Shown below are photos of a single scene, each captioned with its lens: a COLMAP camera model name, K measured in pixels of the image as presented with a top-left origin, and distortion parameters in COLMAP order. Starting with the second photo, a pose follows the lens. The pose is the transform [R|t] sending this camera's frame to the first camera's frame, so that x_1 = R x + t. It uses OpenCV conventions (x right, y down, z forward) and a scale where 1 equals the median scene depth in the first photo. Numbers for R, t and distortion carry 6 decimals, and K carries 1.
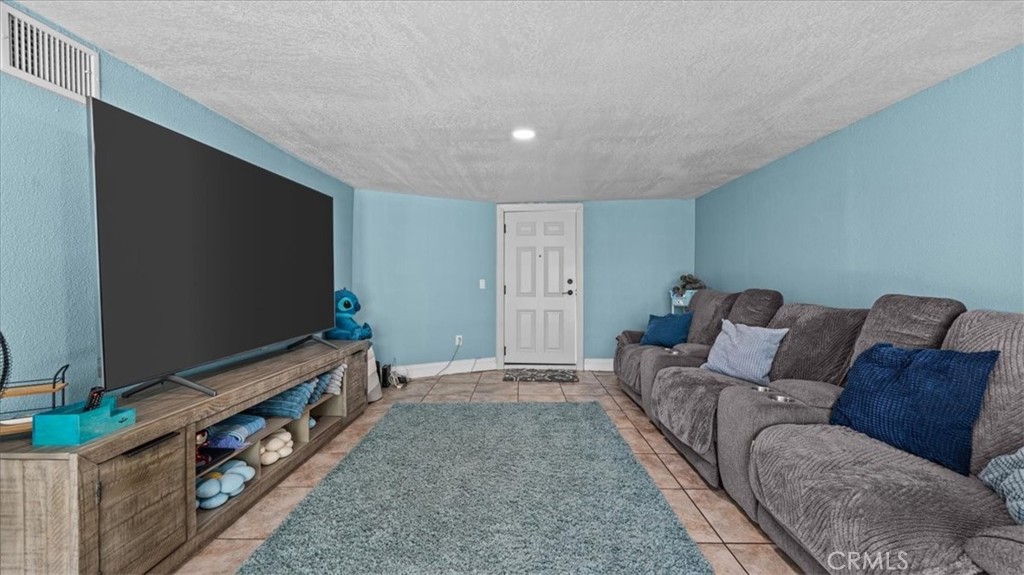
lens RADIAL K [[415.0, 0, 512.3], [0, 415.0, 287.6], [0, 0, 1]] dist [0.000344, -0.000239]
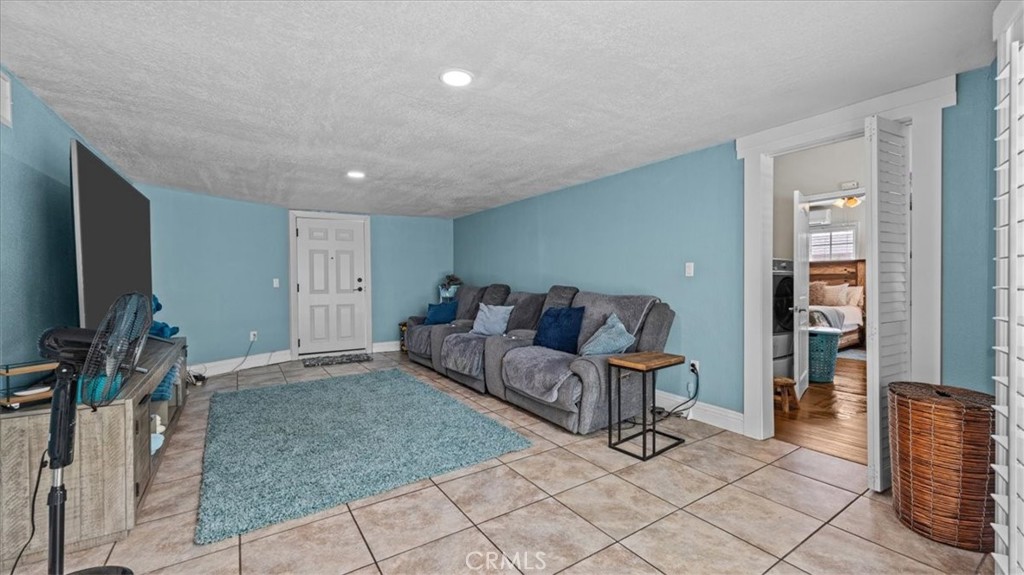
lens RADIAL K [[415.0, 0, 512.1], [0, 415.0, 281.8], [0, 0, 1]] dist [0.000344, -0.000239]
pose [[0.820718, -0.008636, 0.571268, -0.311843], [0.013727, 0.999895, -0.004605, 0.003147], [-0.571168, 0.011621, 0.820751, -0.400187]]
